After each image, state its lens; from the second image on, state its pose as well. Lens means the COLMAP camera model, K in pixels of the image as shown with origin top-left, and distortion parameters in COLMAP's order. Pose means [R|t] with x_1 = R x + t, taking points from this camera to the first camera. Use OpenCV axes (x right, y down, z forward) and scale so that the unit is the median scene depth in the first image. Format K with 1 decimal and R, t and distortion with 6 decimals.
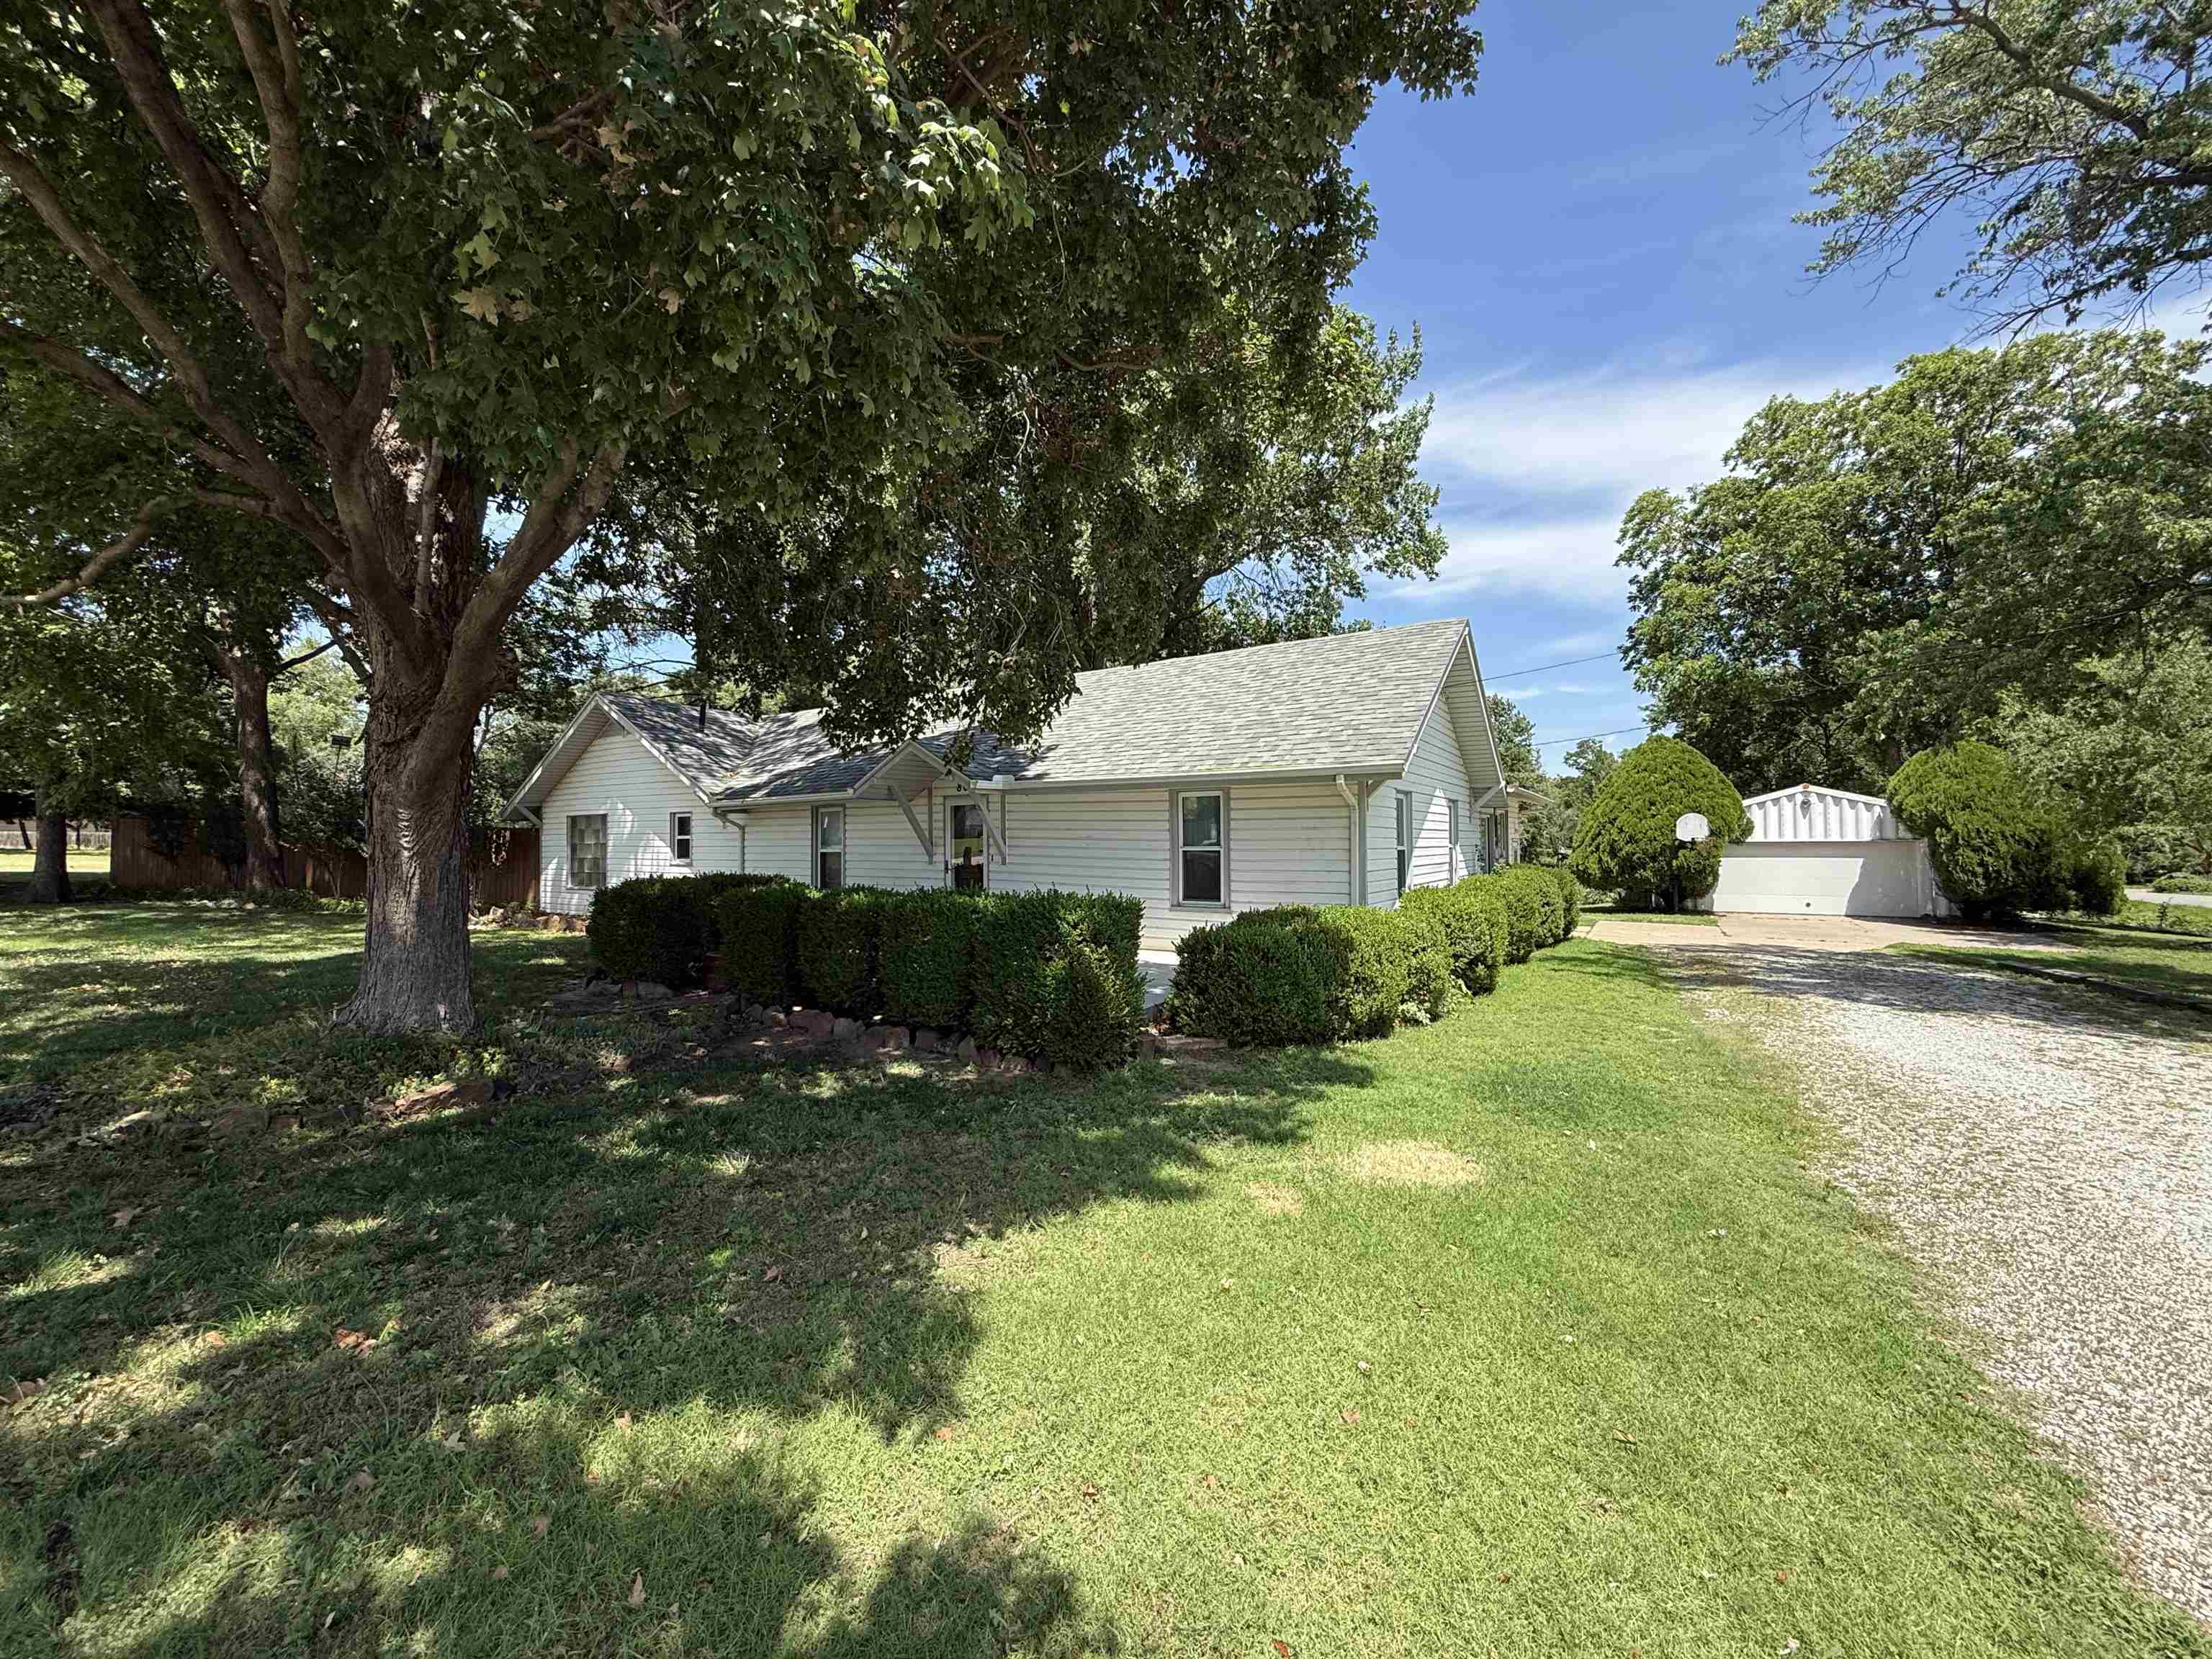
lens RADIAL K [[884.3, 0, 1096.2], [0, 884.3, 832.8], [0, 0, 1]] dist [0.001438, 0.000124]
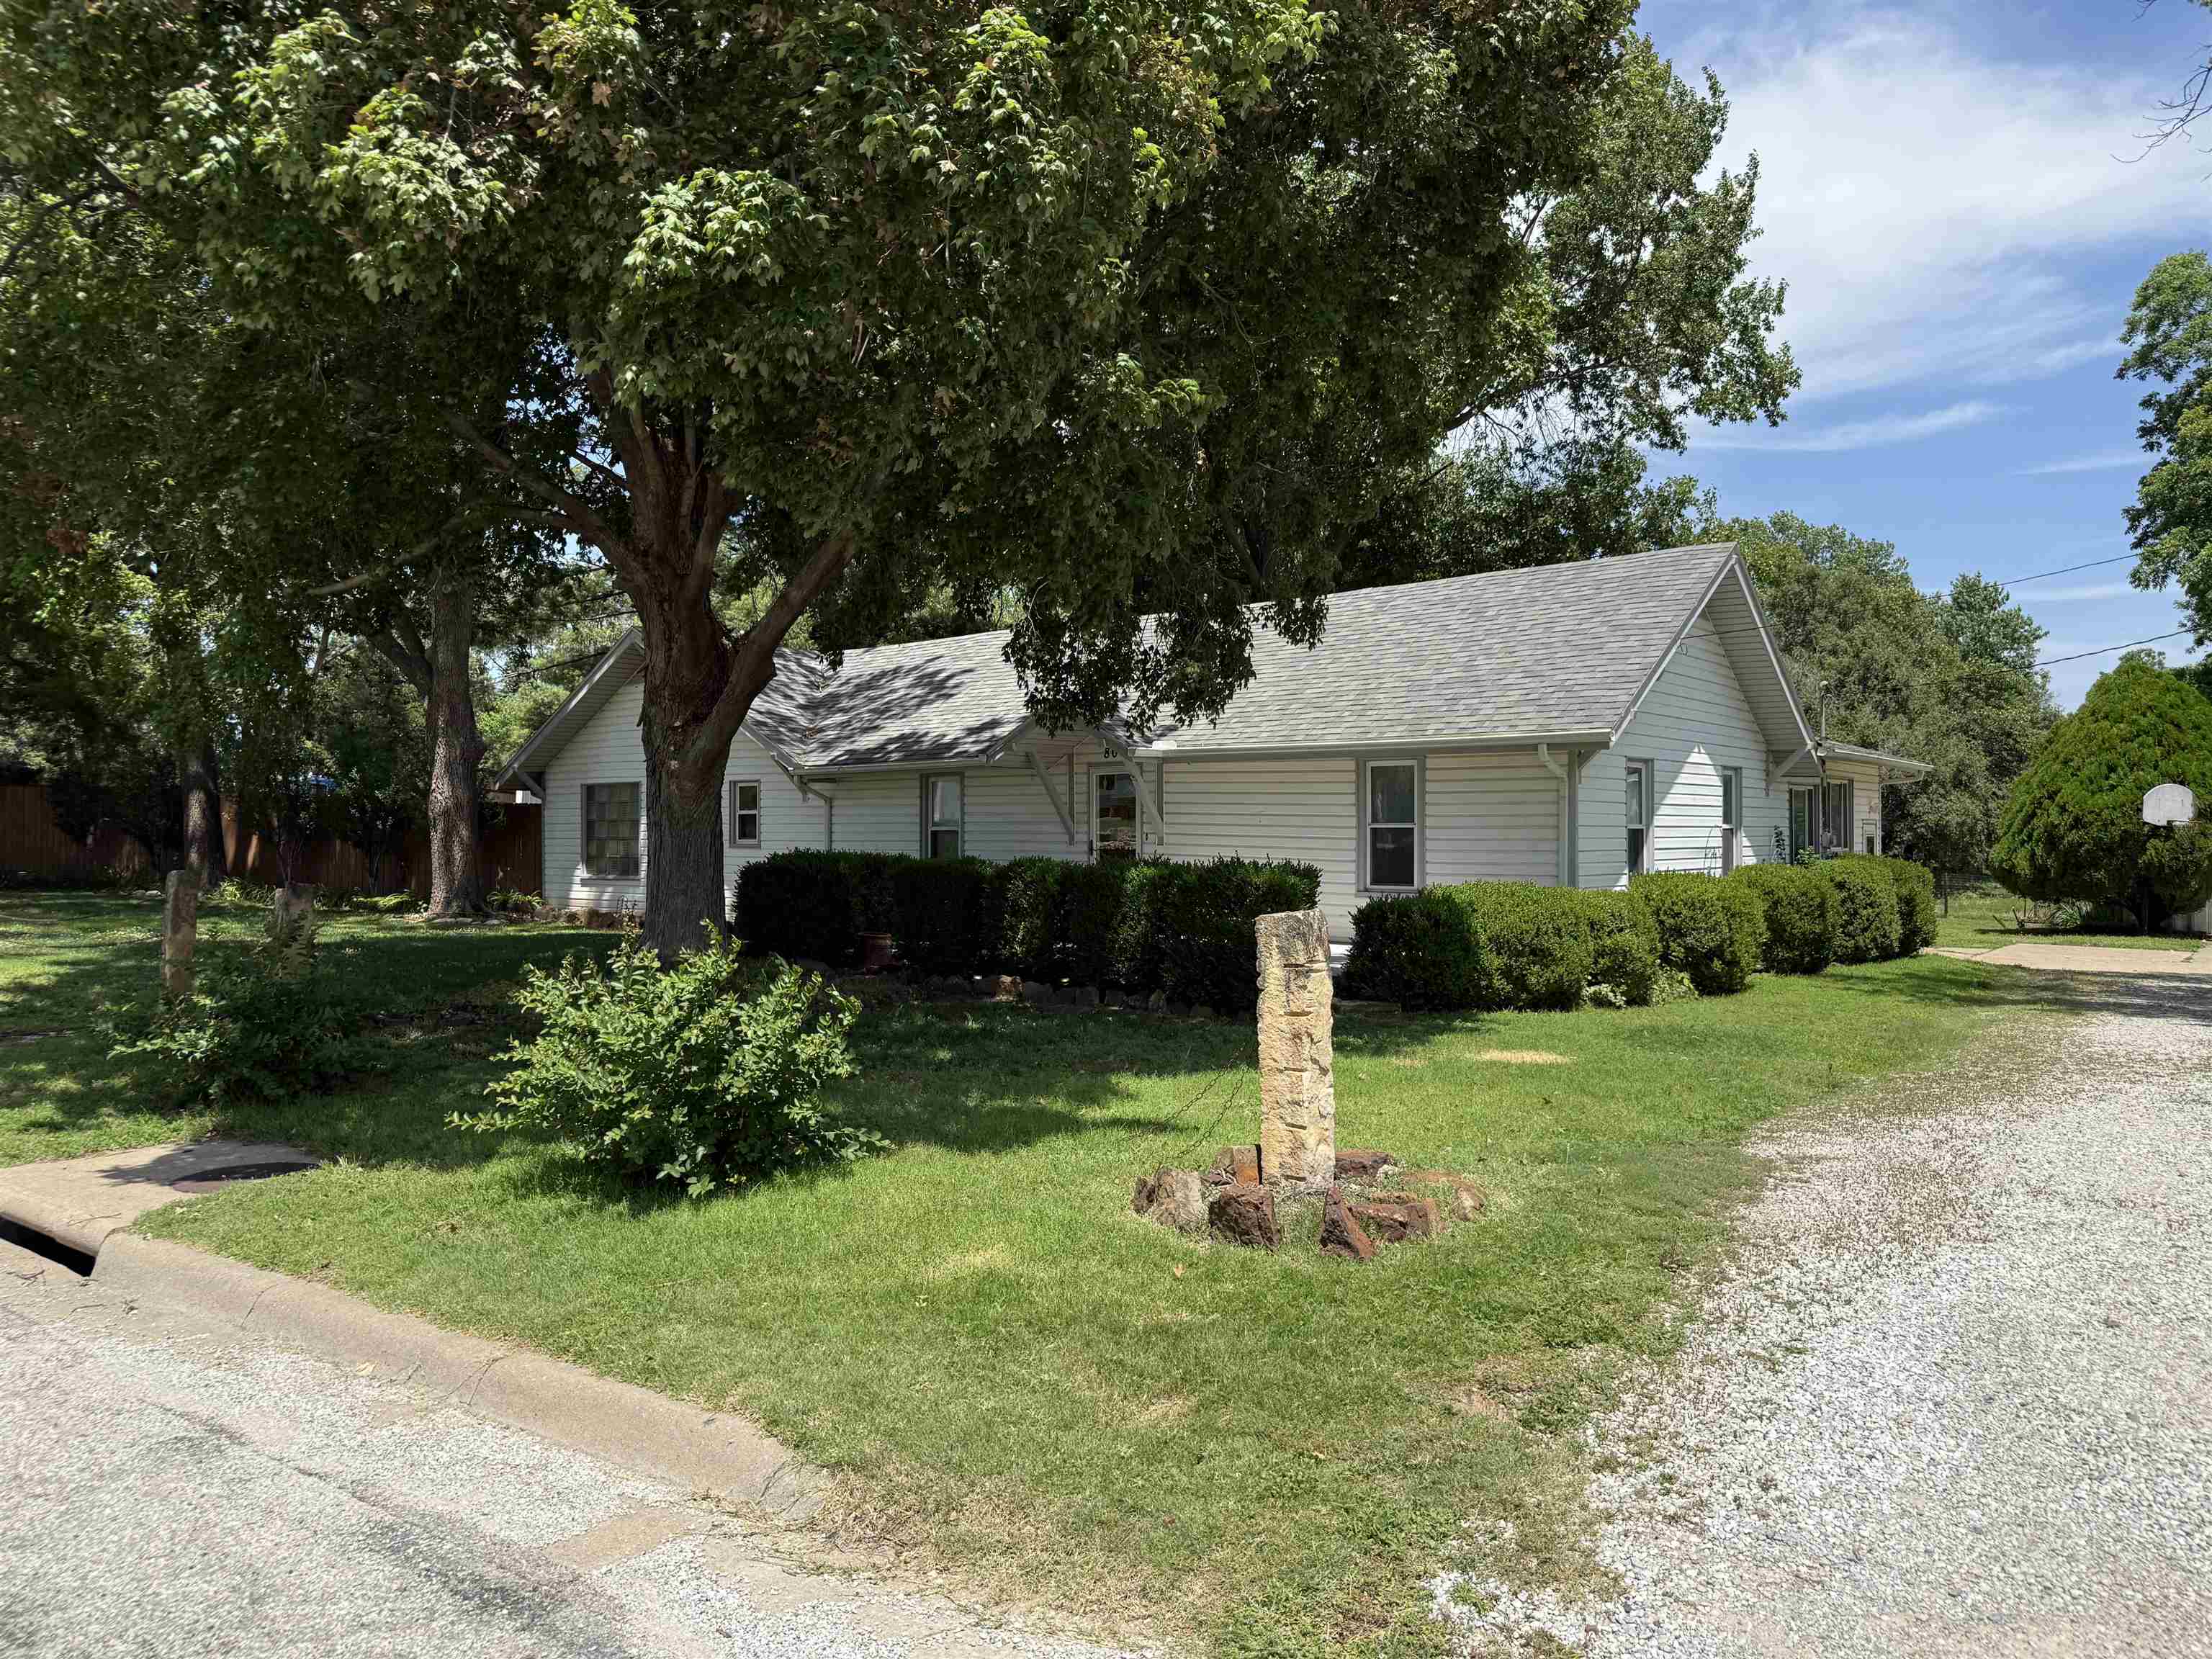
lens RADIAL K [[1567.4, 0, 1103.8], [0, 1567.4, 818.7], [0, 0, 1]] dist [0.010693, -0.002406]
pose [[0.995118, 0.004330, -0.098602, -0.009636], [-0.003930, 0.999983, 0.004246, 0.004480], [0.098618, -0.003838, 0.995118, -0.443639]]
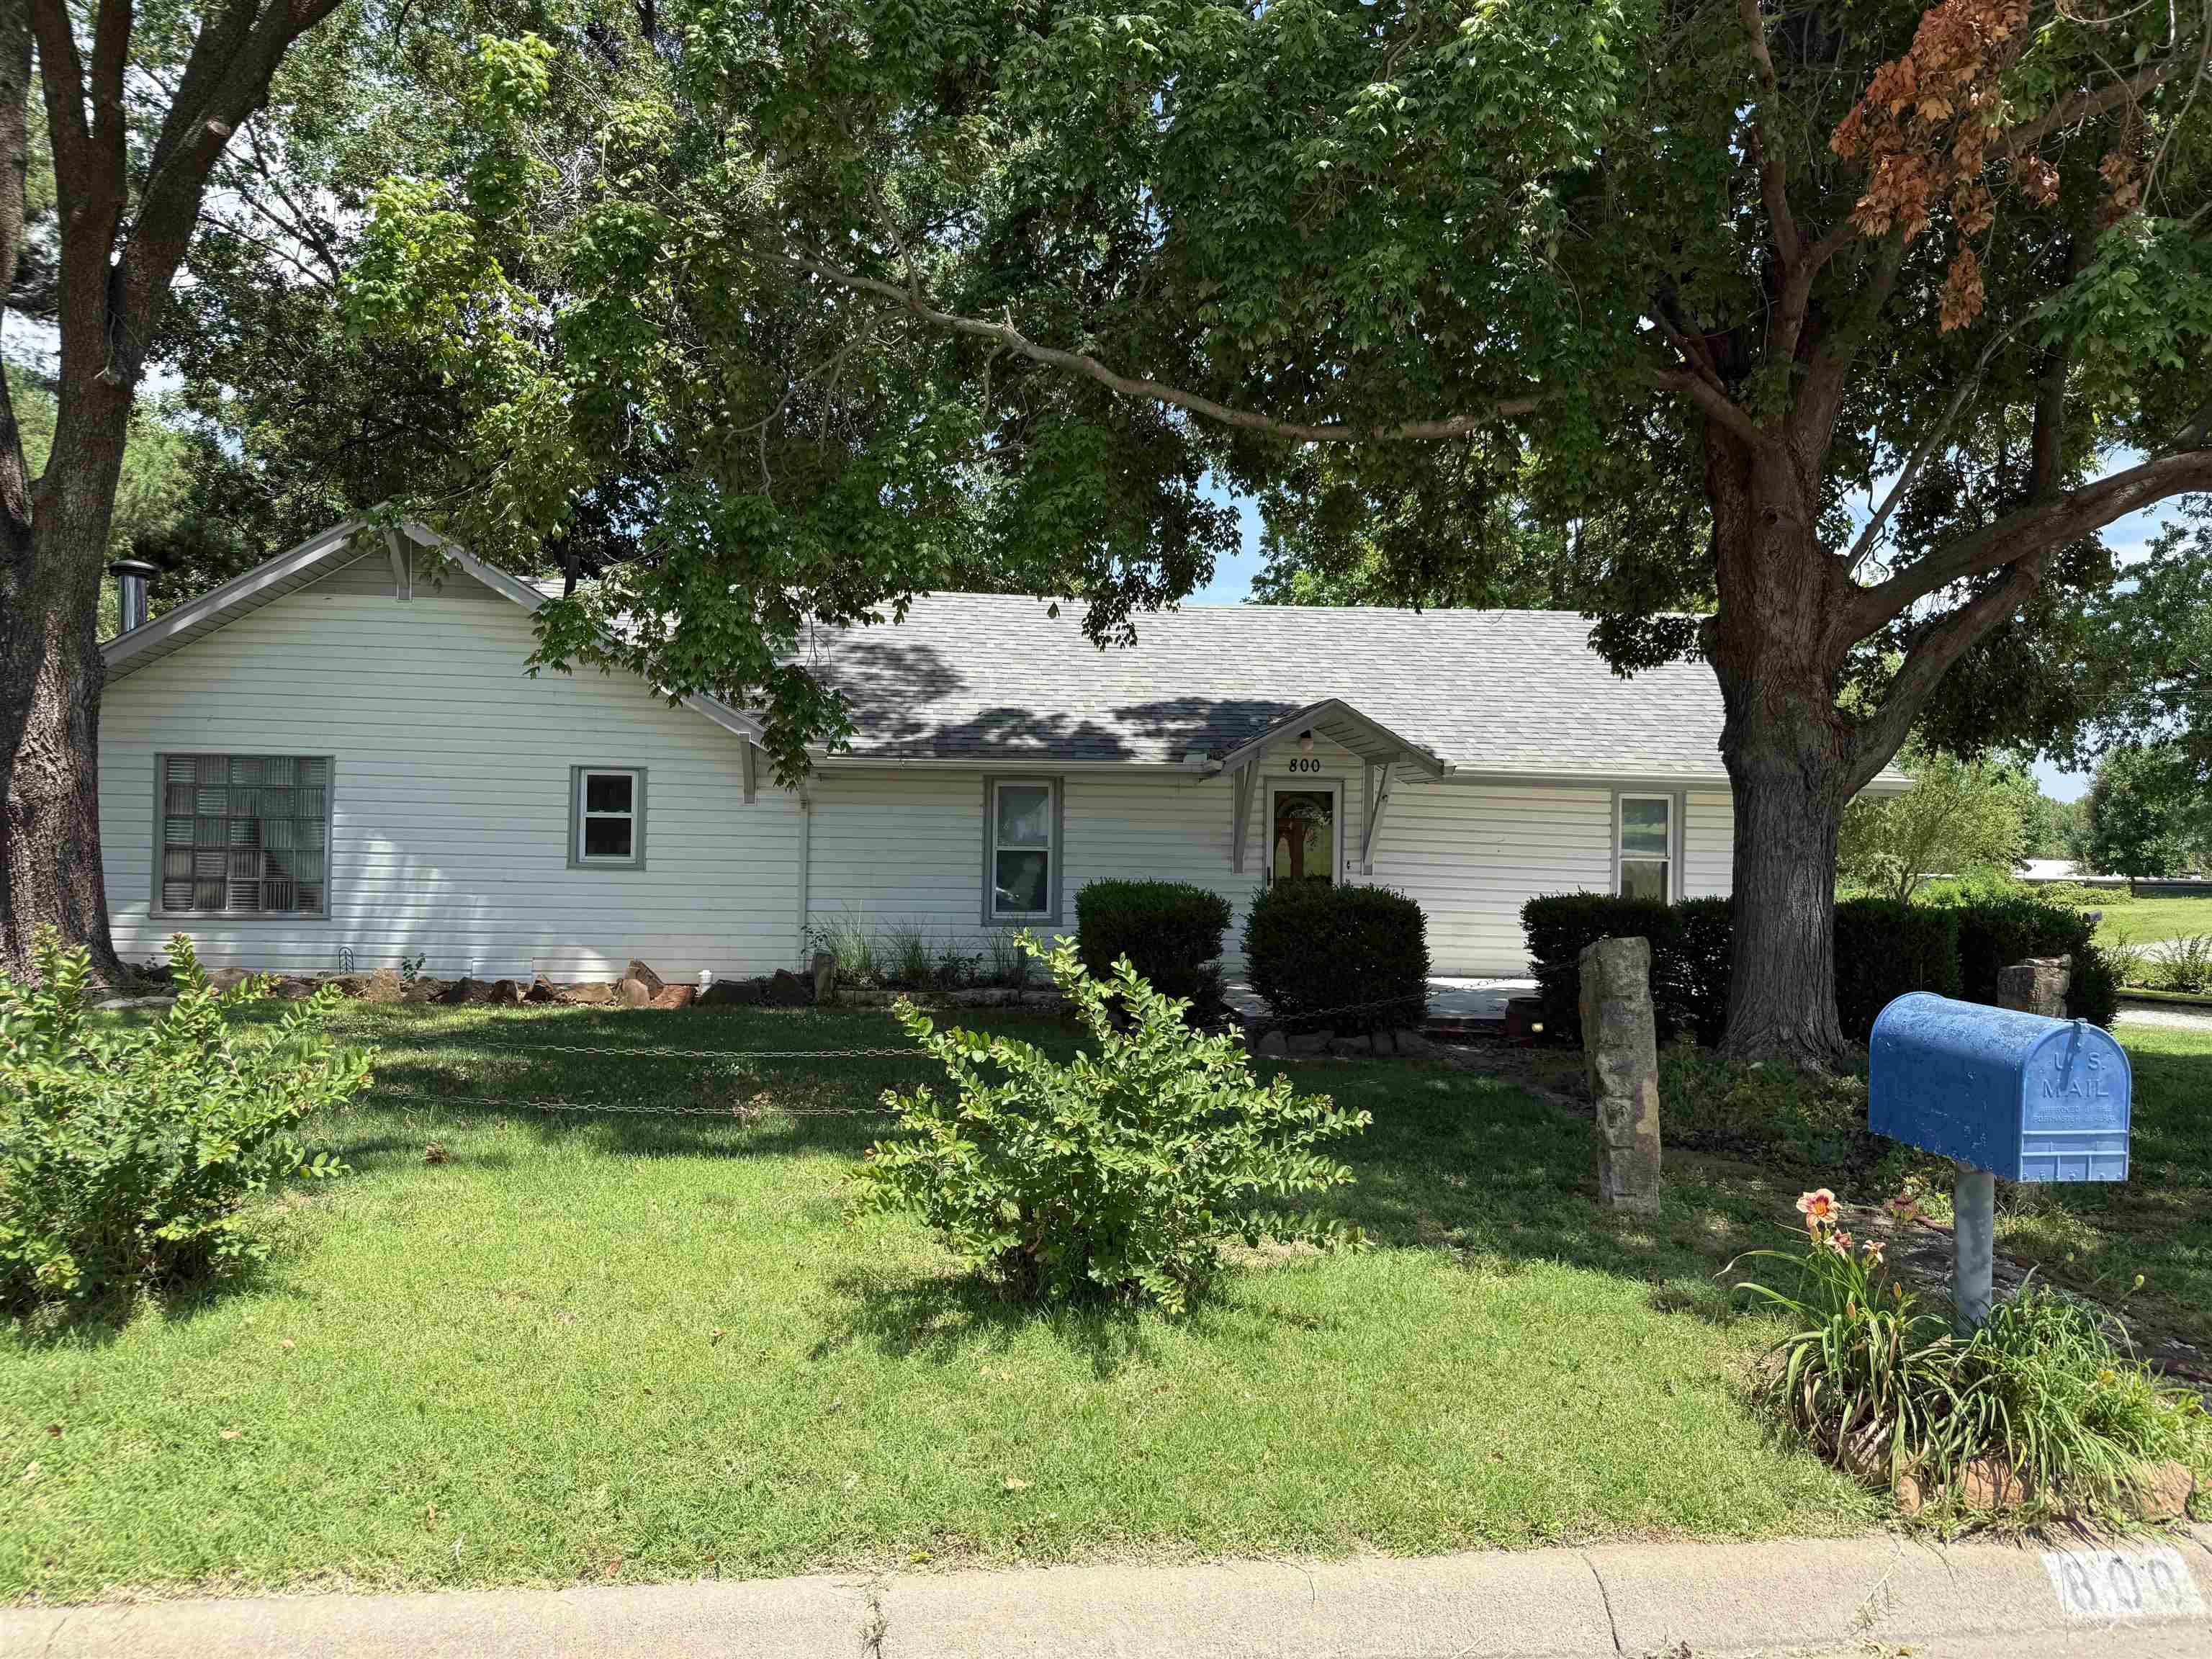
lens RADIAL K [[1567.4, 0, 1105.6], [0, 1567.4, 830.1], [0, 0, 1]] dist [0.010693, -0.002406]
pose [[0.779696, 0.037946, 0.625007, -0.983821], [-0.031002, 0.999277, -0.021995, 0.030942], [-0.625390, -0.002227, 0.780309, 0.095762]]
